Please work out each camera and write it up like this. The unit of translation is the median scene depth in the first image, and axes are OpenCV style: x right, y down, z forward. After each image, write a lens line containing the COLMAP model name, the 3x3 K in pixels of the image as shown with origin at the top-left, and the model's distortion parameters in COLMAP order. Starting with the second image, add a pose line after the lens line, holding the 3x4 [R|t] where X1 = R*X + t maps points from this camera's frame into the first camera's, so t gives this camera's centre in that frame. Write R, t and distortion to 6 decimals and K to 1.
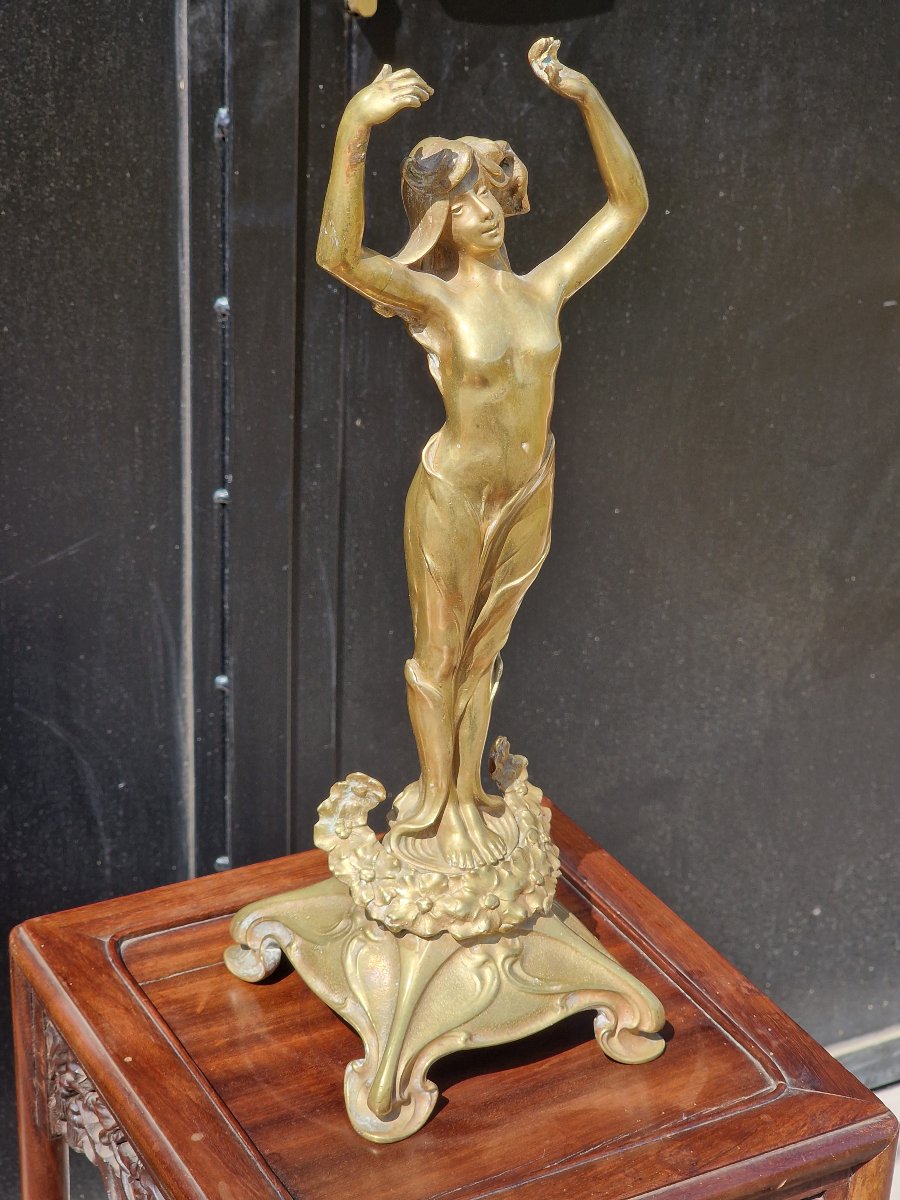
lens RADIAL K [[2436.4, 0, 450.0], [0, 2436.4, 600.0], [0, 0, 1]] dist [-0.005855, 0.558852]
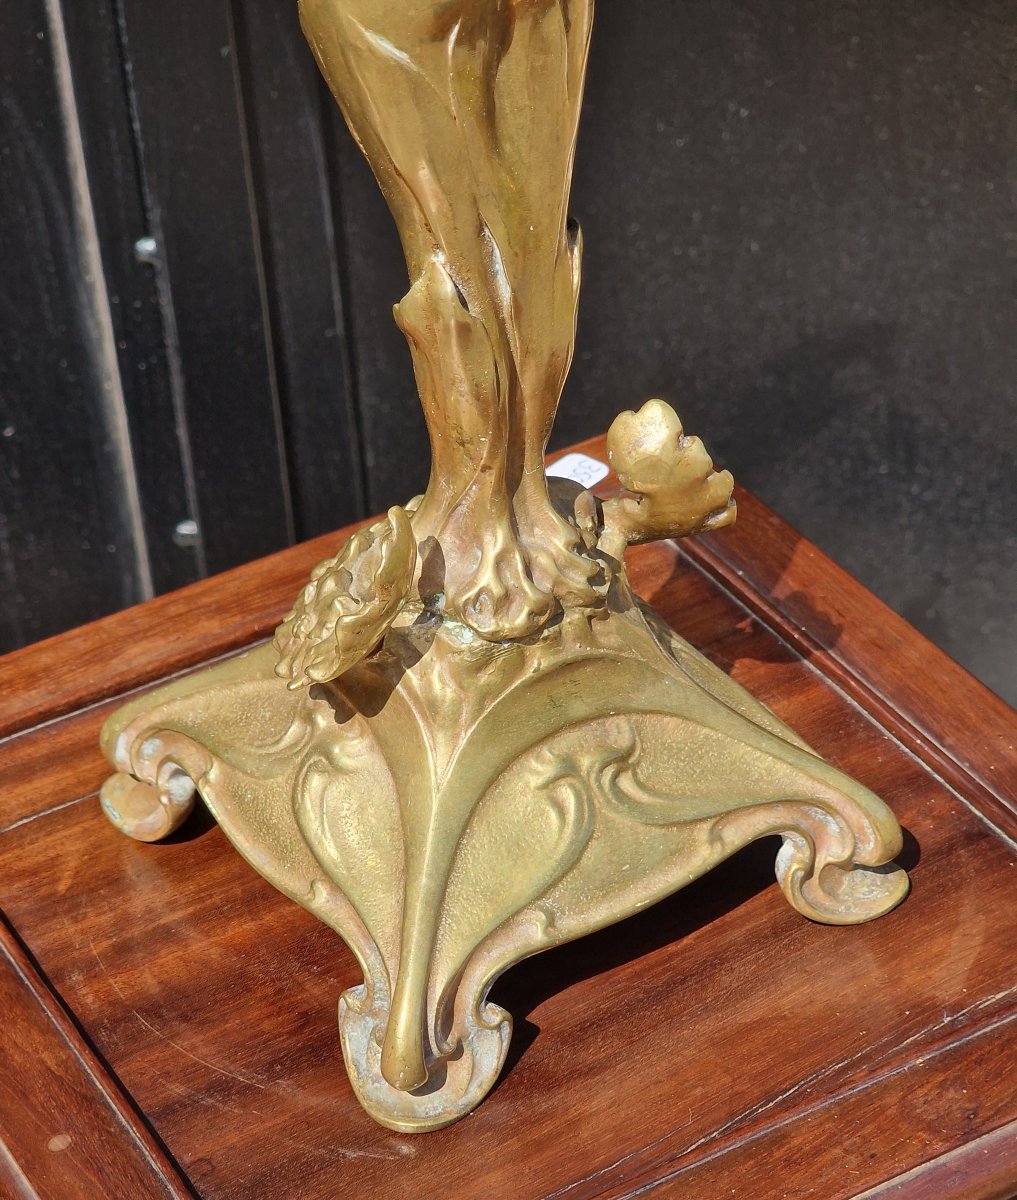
lens RADIAL K [[2819.6, 0, 425.2], [0, 2819.6, 802.4], [0, 0, 1]] dist [-0.150474, 1.073174]
pose [[0.992541, -0.087643, -0.084738, 0.035099], [0.106387, 0.962117, 0.251021, -0.004100], [0.059528, -0.258164, 0.964265, 0.371968]]
